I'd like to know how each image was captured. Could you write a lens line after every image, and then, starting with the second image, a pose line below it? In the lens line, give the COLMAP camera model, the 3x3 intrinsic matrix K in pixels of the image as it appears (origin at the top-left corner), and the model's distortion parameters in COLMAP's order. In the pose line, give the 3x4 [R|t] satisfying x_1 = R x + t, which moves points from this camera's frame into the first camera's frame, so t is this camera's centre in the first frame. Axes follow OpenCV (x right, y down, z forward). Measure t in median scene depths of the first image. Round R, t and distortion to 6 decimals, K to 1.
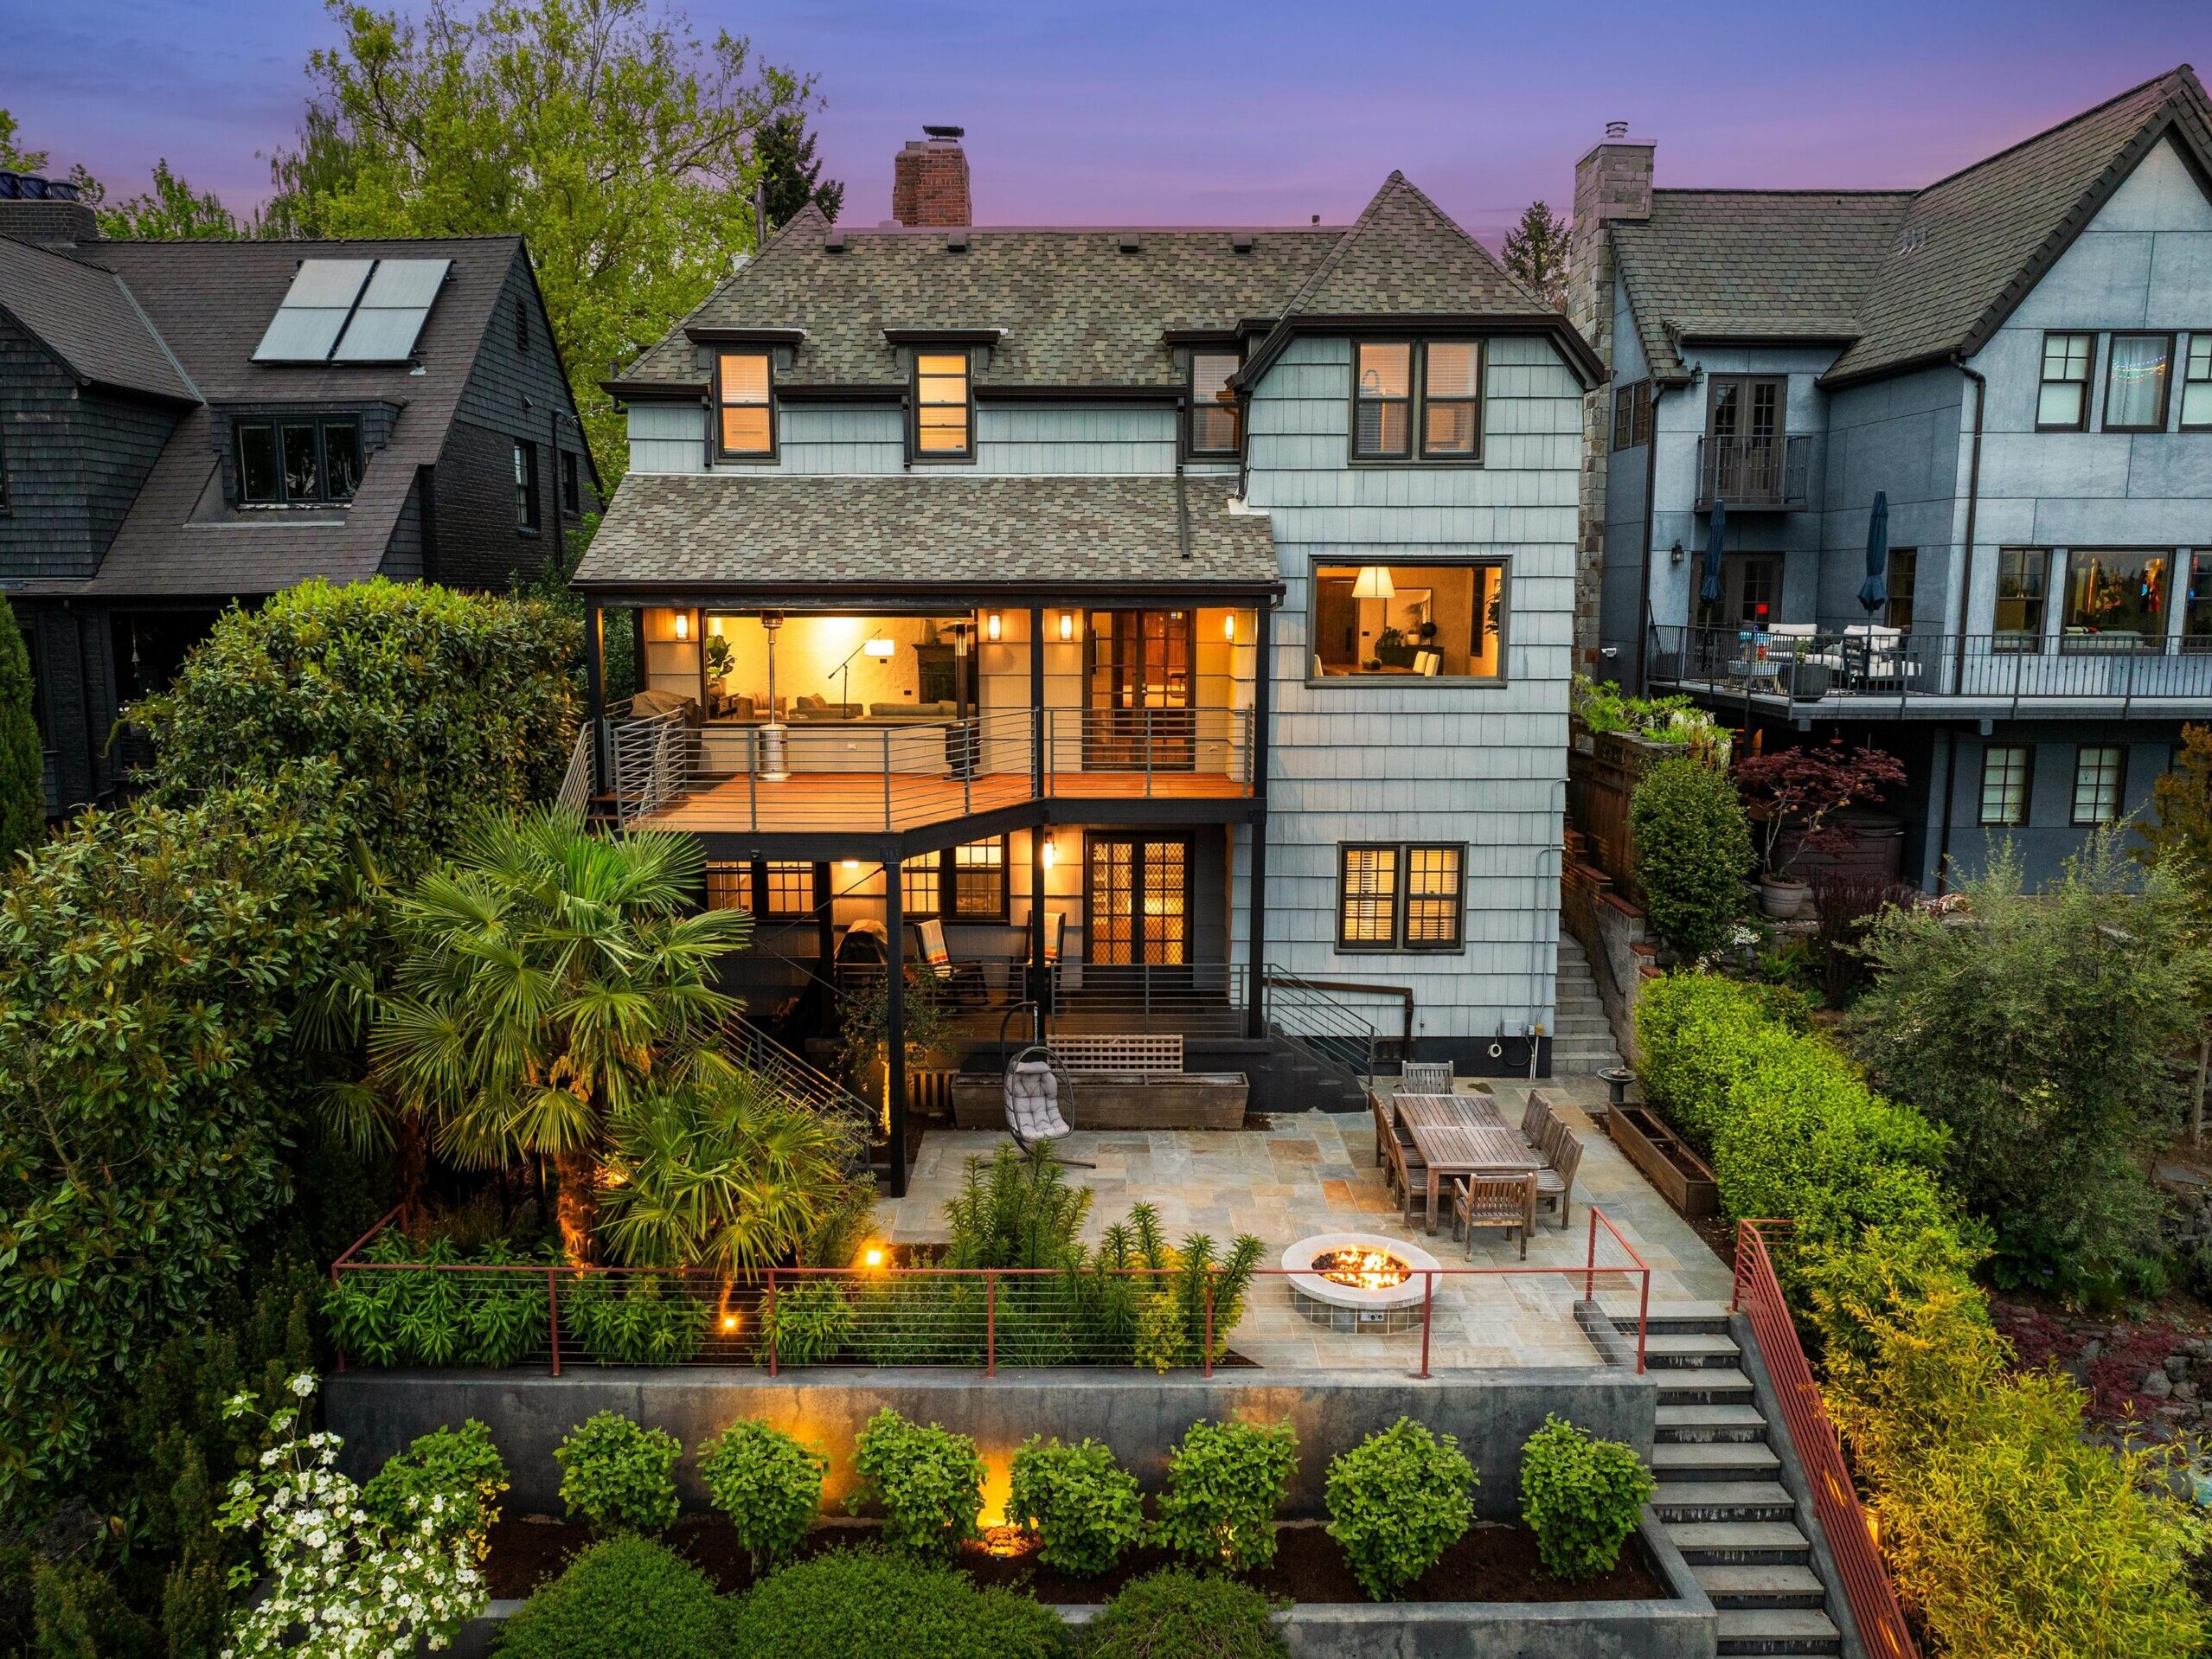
lens RADIAL K [[1563.3, 0, 1072.6], [0, 1563.3, 822.0], [0, 0, 1]] dist [-0.022303, 0.009189]
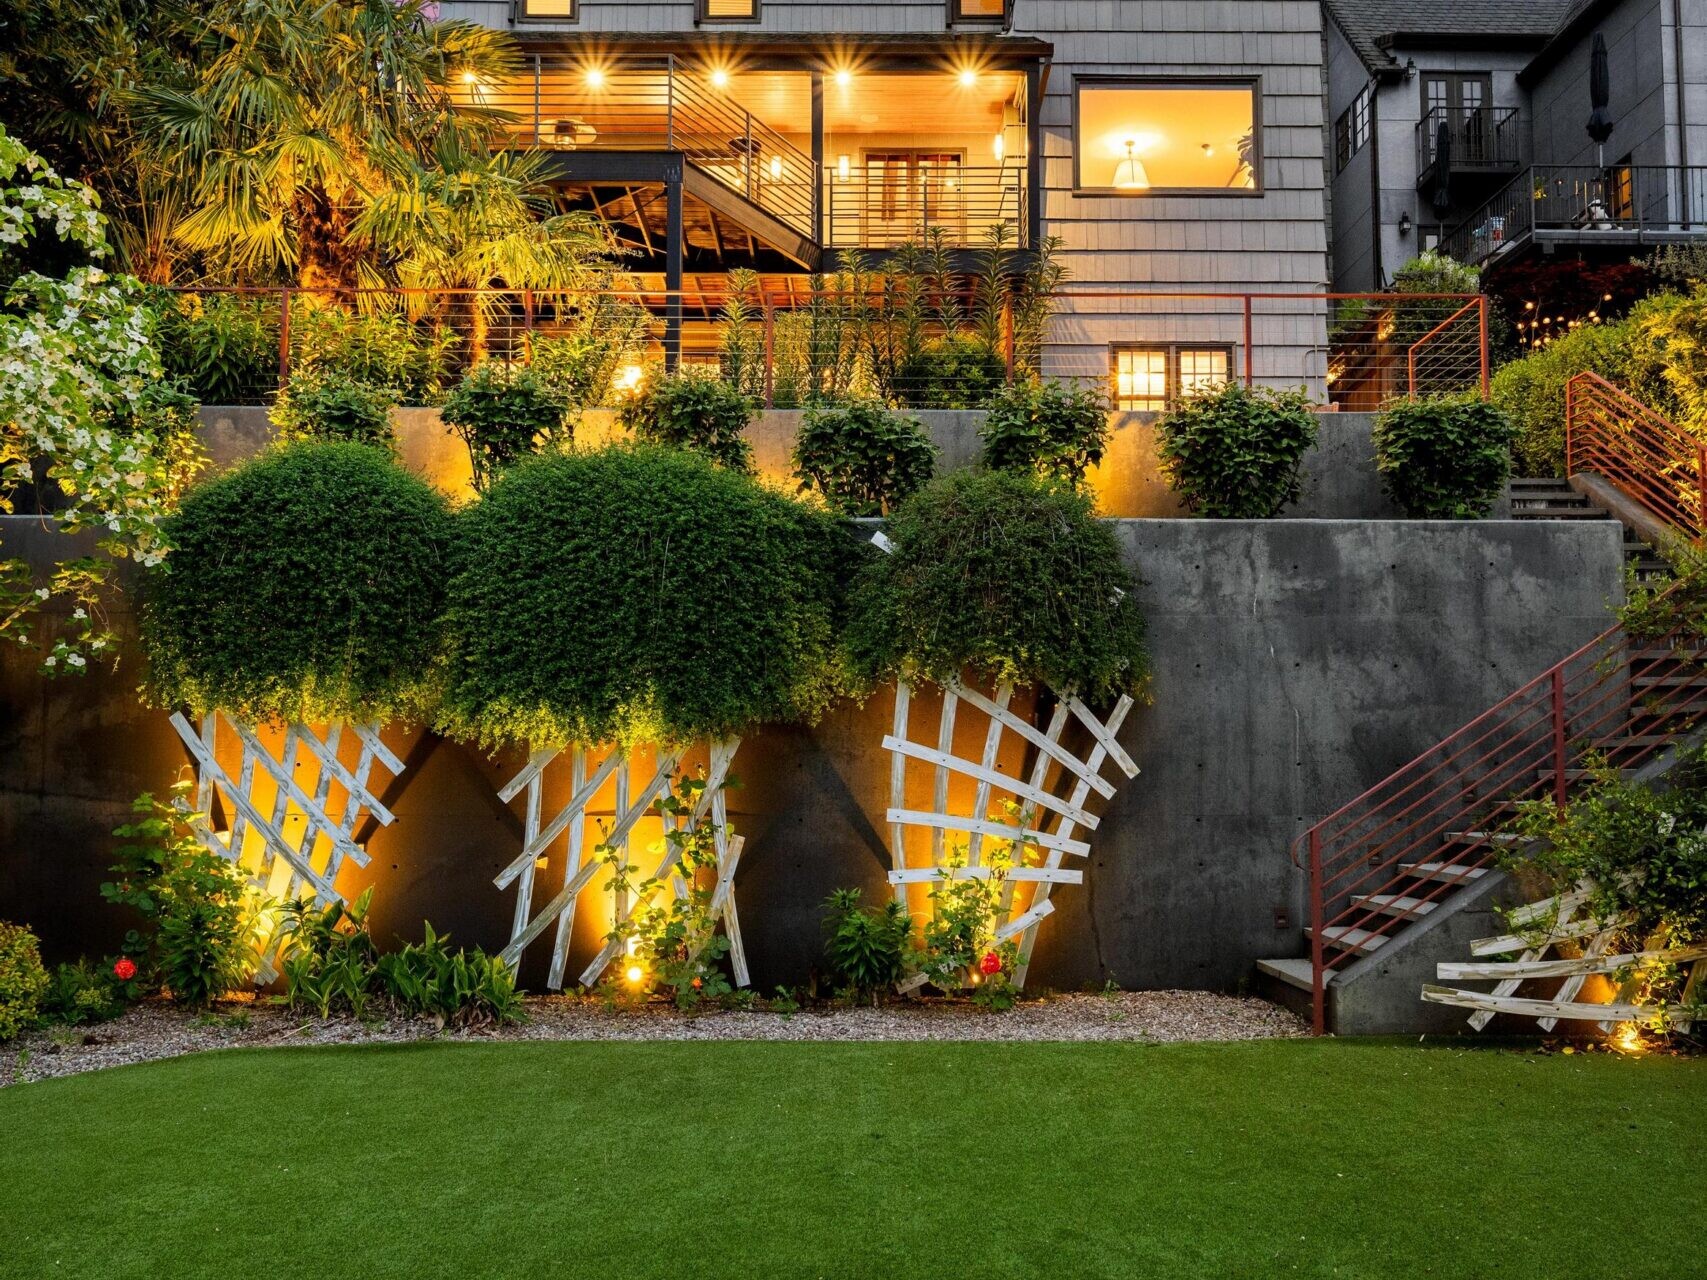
lens RADIAL K [[1389.5, 0, 860.6], [0, 1389.5, 678.2], [0, 0, 1]] dist [-0.002658, 0.001197]
pose [[0.999879, 0.001049, 0.015494, -0.007414], [0.002227, 0.977726, -0.209875, 0.420403], [-0.015369, 0.209884, 0.977606, 0.155092]]
